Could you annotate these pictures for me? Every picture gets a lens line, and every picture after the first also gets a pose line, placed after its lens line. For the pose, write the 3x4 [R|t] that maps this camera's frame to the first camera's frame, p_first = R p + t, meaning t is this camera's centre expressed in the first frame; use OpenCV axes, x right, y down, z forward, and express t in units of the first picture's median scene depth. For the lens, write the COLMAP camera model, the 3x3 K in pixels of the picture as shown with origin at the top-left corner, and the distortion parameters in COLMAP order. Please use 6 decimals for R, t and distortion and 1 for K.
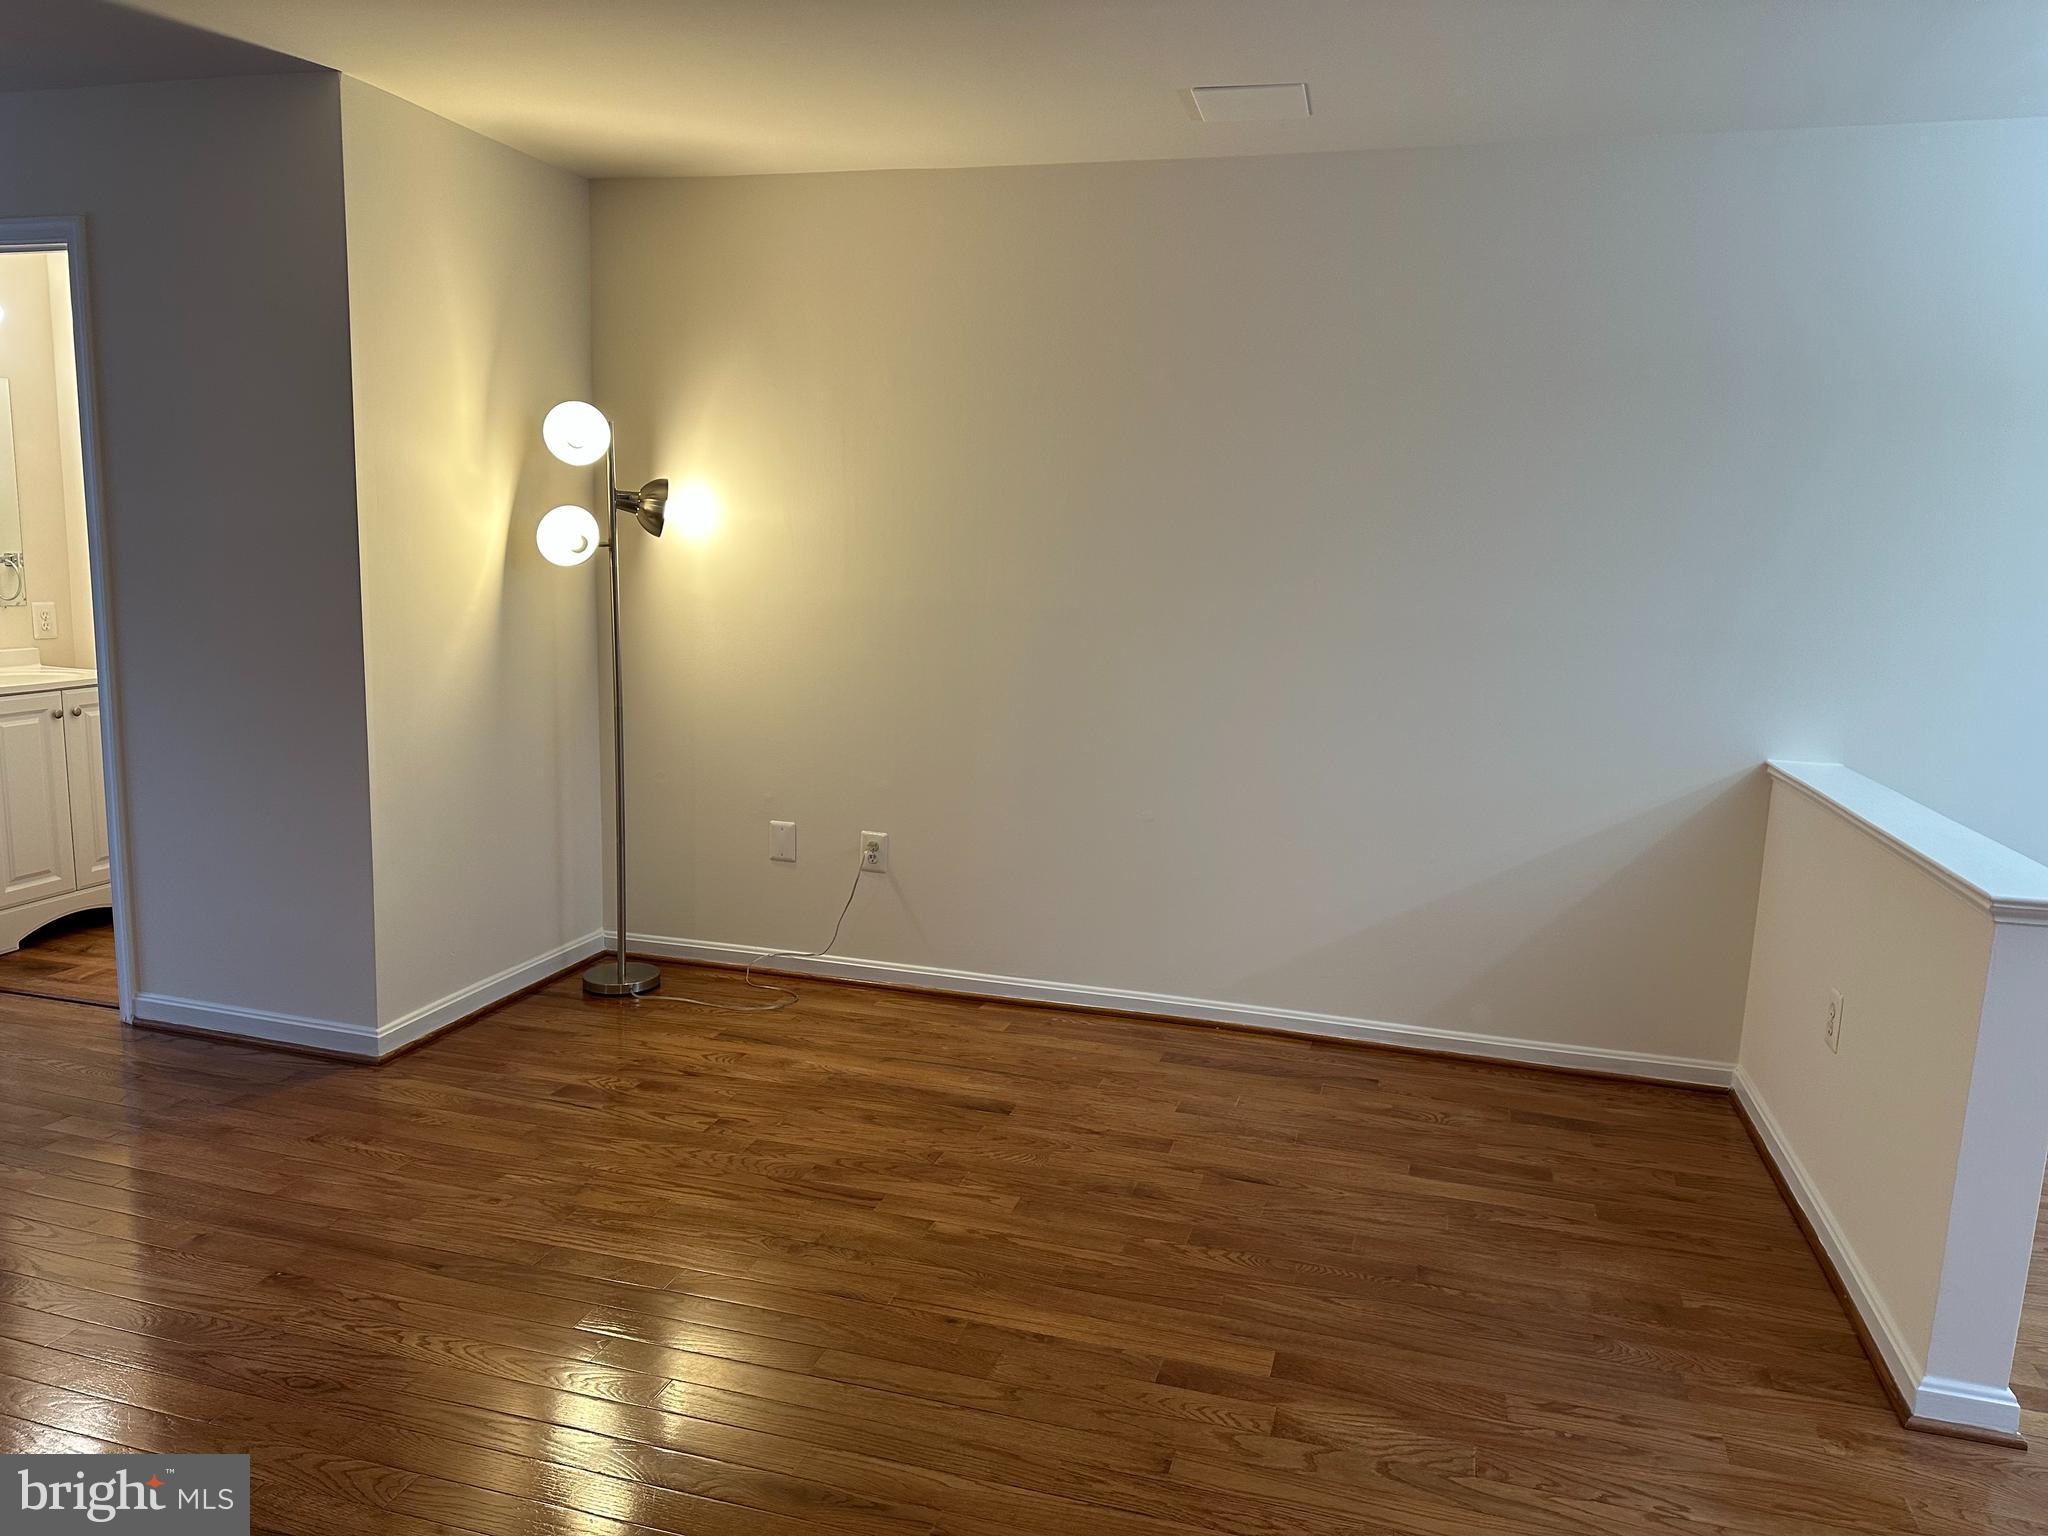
lens RADIAL K [[1414.7, 0, 1030.5], [0, 1414.7, 767.3], [0, 0, 1]] dist [0.059883, -0.049186]
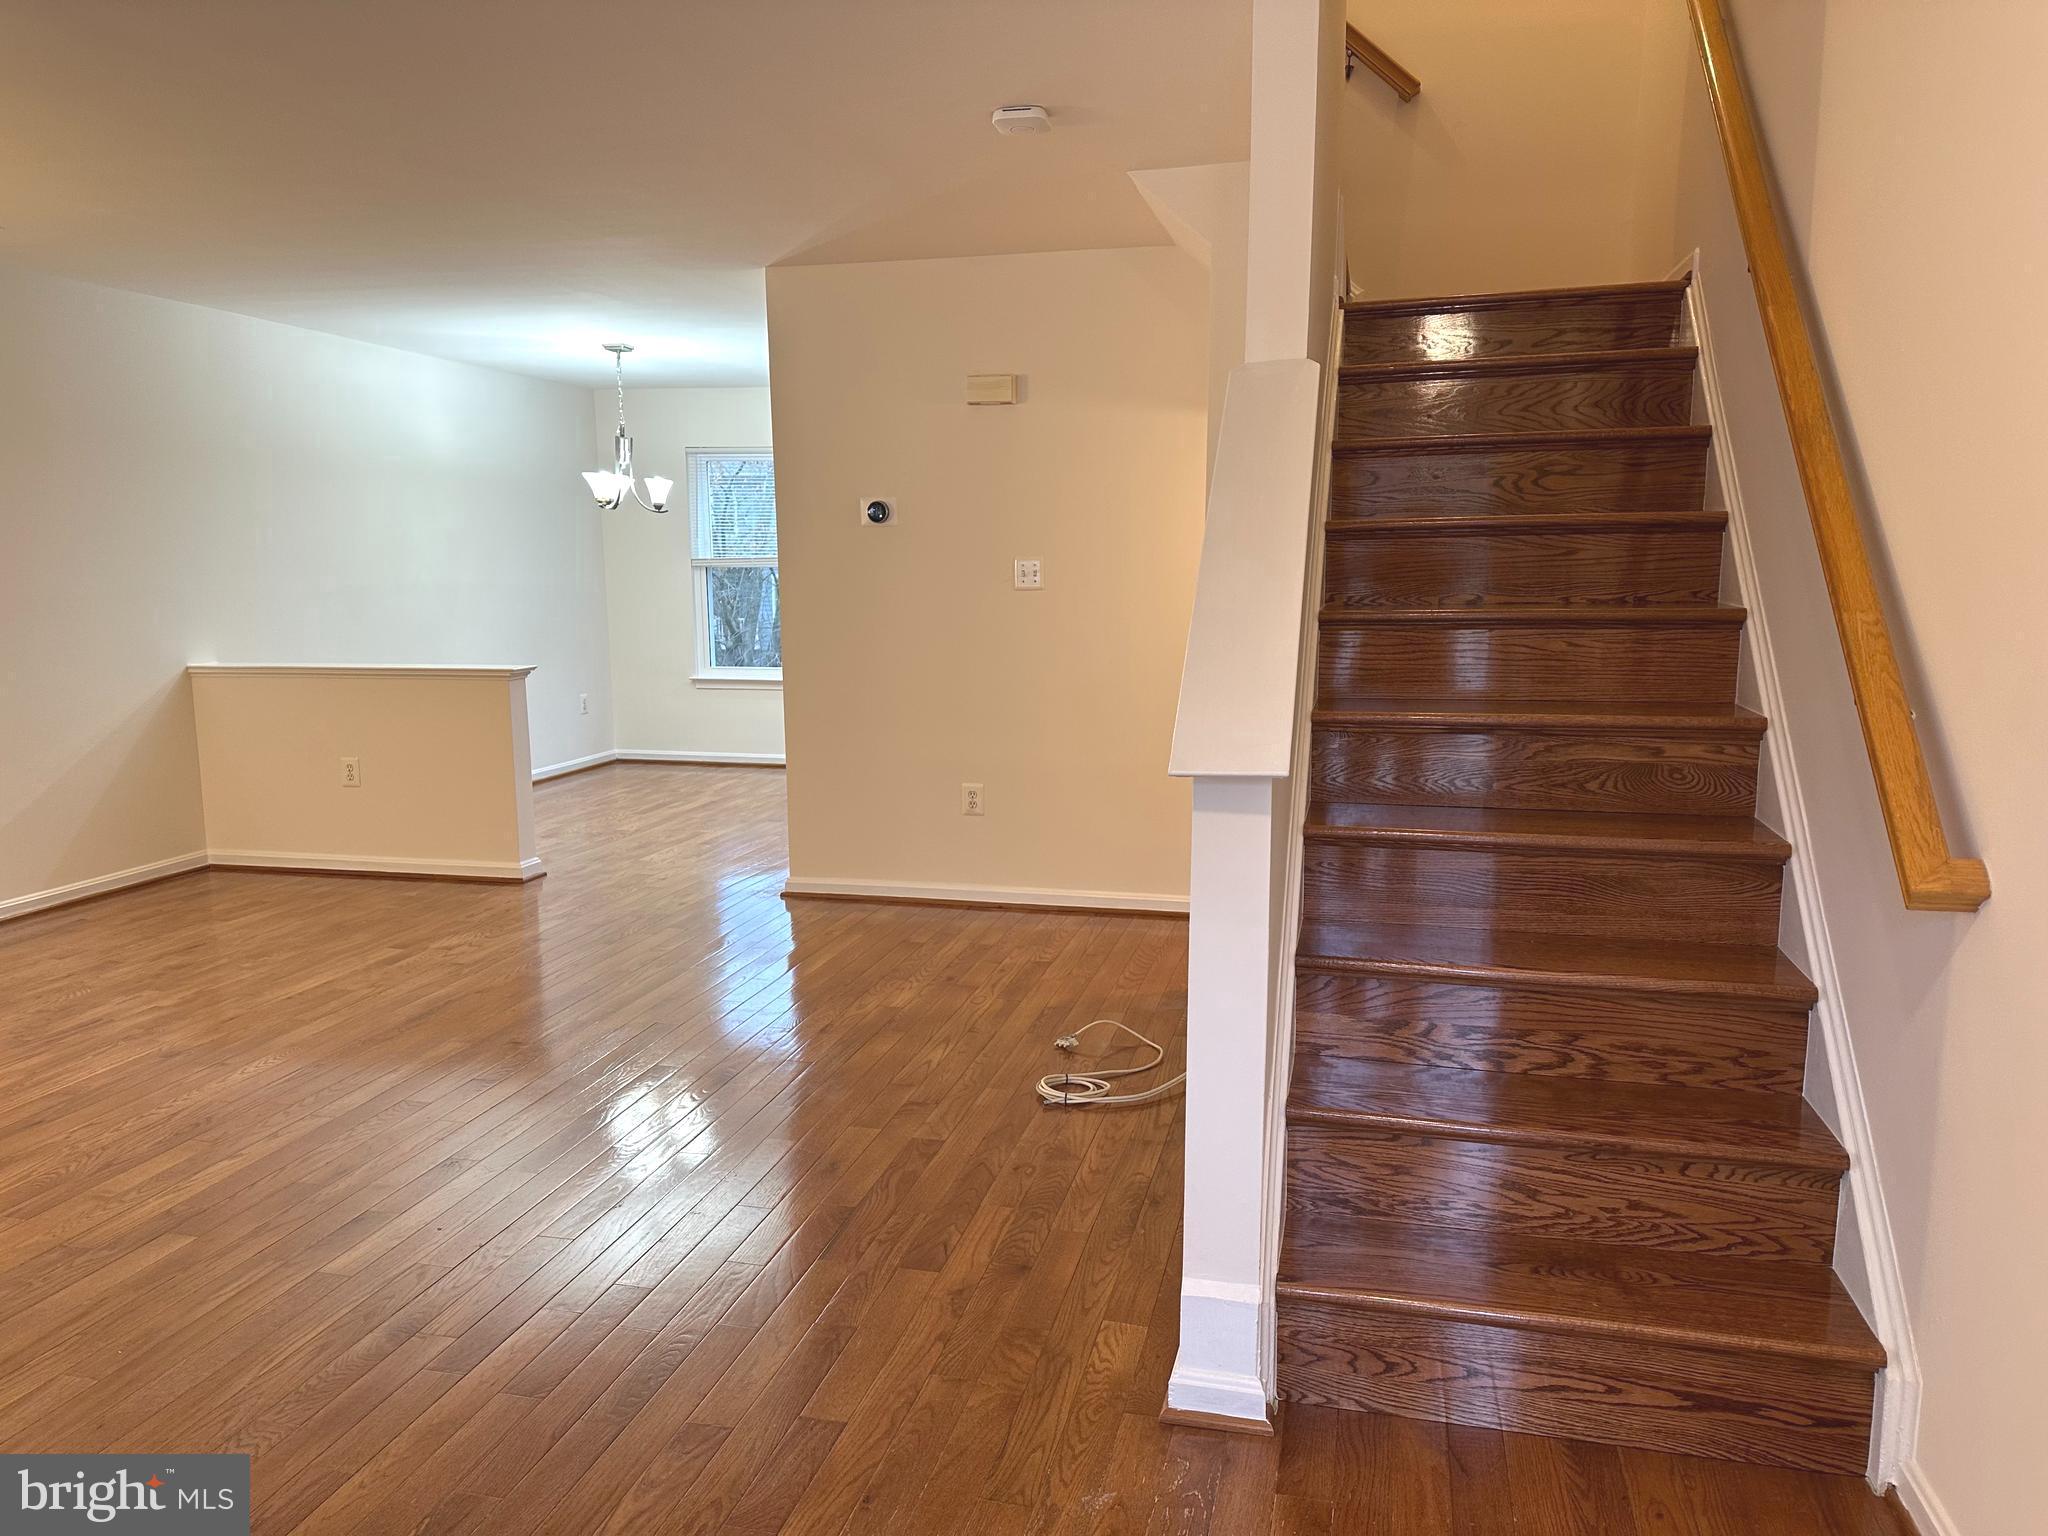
lens RADIAL K [[1414.7, 0, 1038.5], [0, 1414.7, 779.3], [0, 0, 1]] dist [0.059883, -0.049186]
pose [[-0.051146, -0.185751, 0.981265, -1.234738], [0.156585, 0.968907, 0.191574, -0.042008], [-0.986339, 0.163450, -0.020470, 0.068167]]
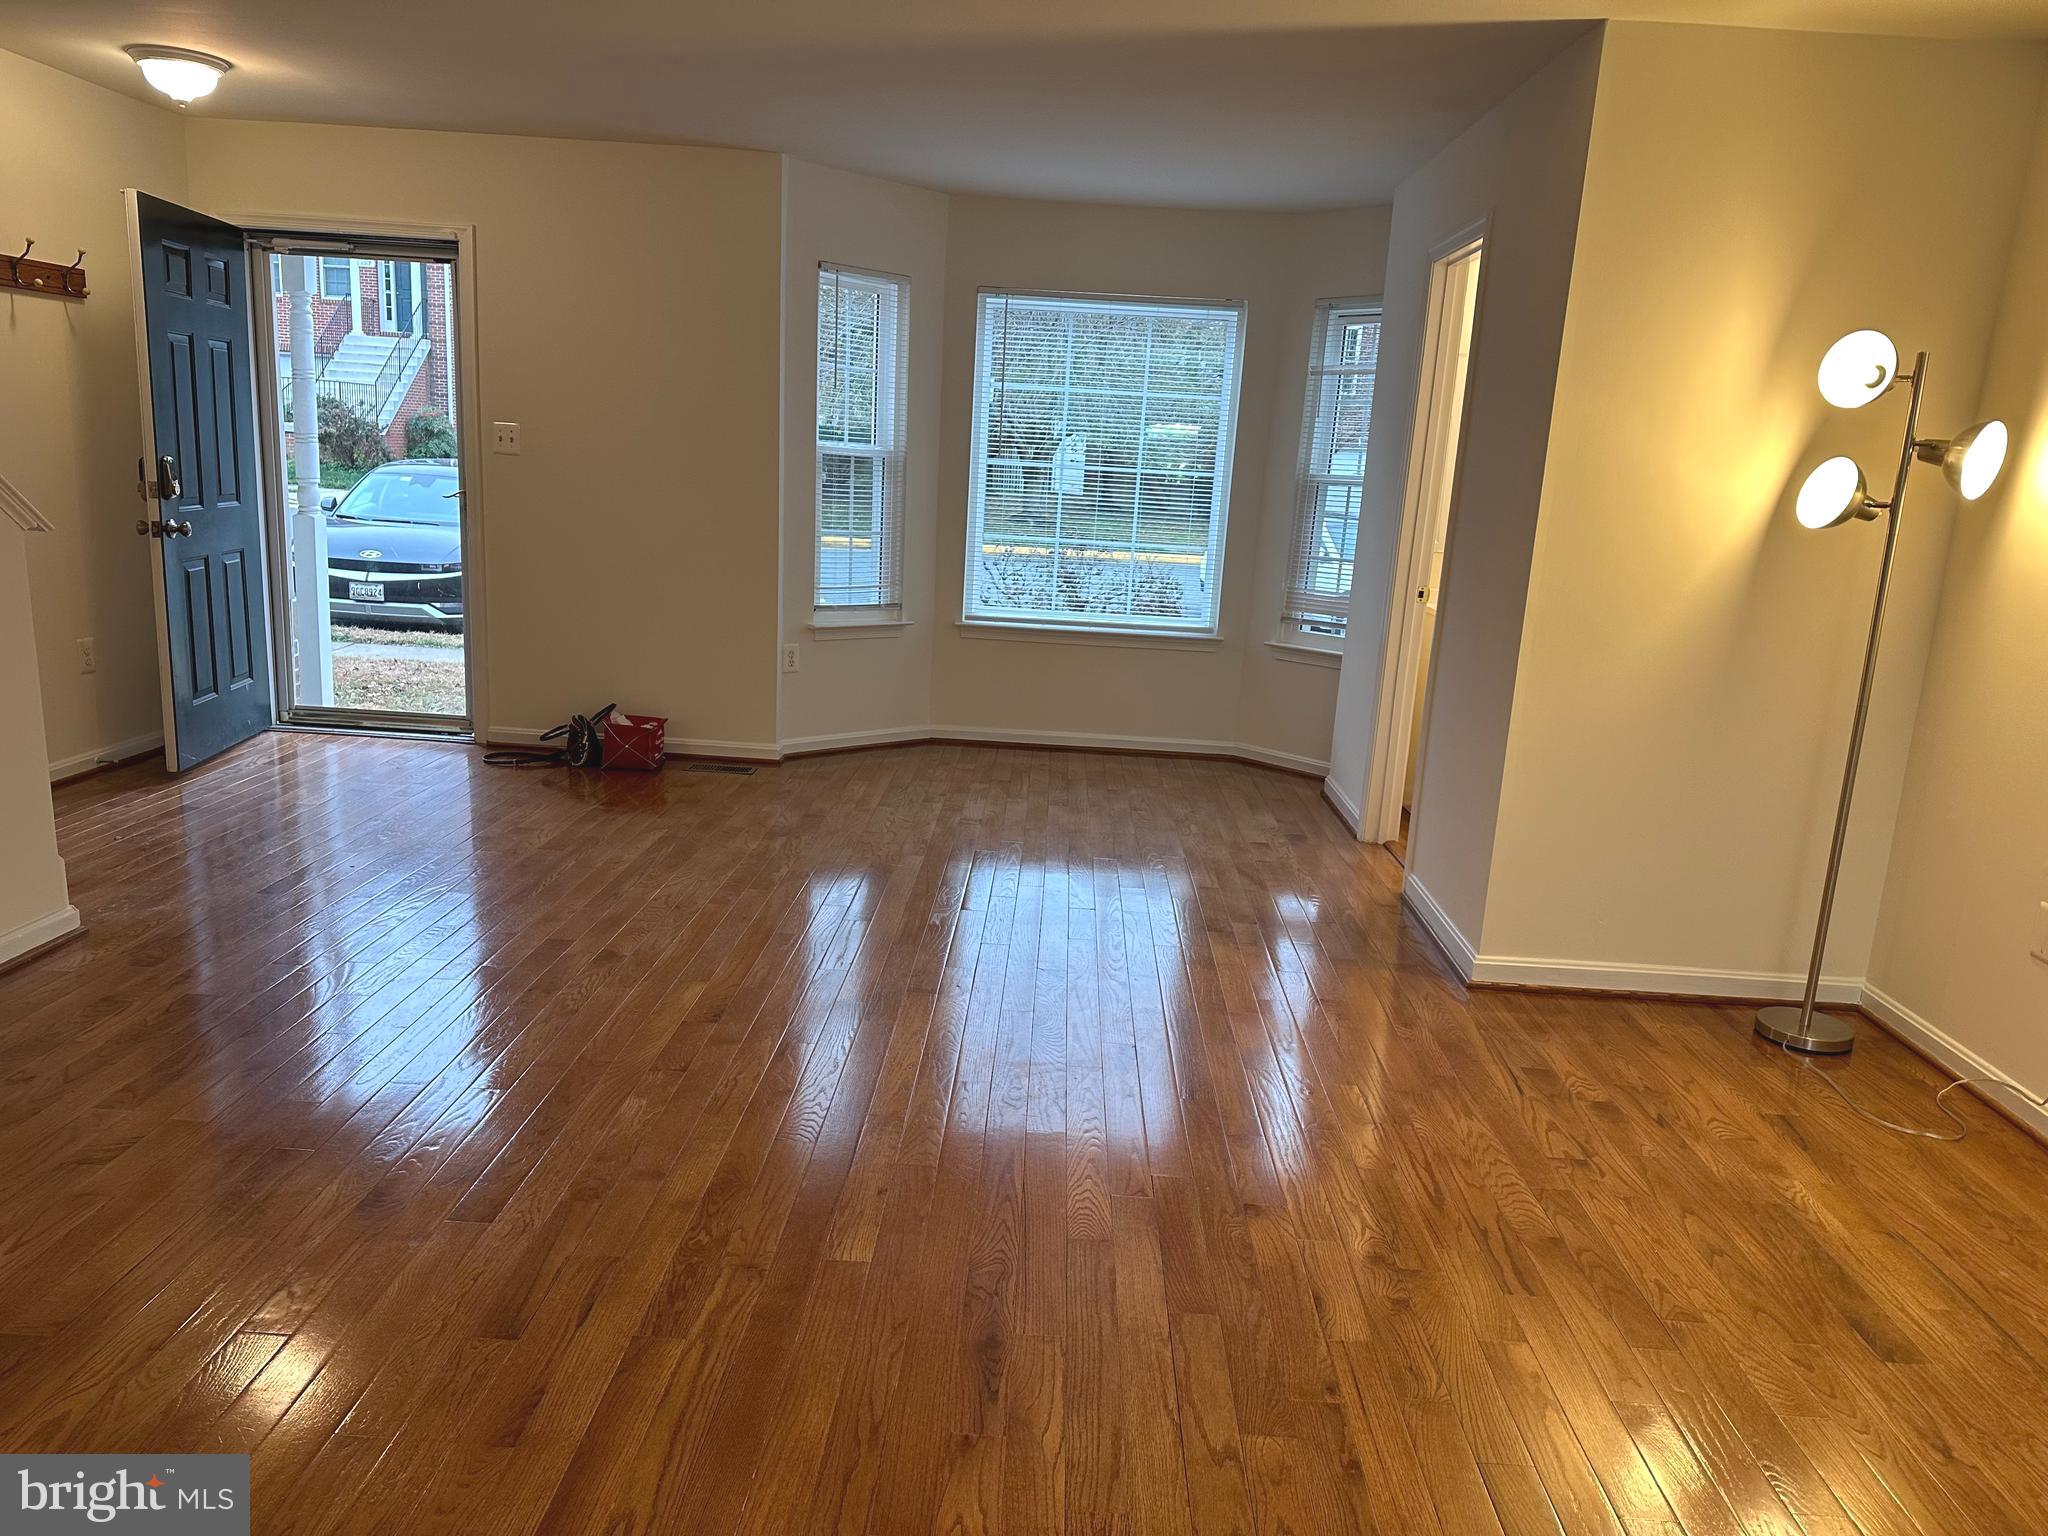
lens RADIAL K [[1414.7, 0, 1037.4], [0, 1414.7, 770.8], [0, 0, 1]] dist [0.059883, -0.049186]
pose [[0.260767, 0.193024, -0.945908, 0.437420], [-0.198470, 0.969598, 0.143144, -0.035691], [0.944781, 0.150407, 0.291148, 0.377699]]
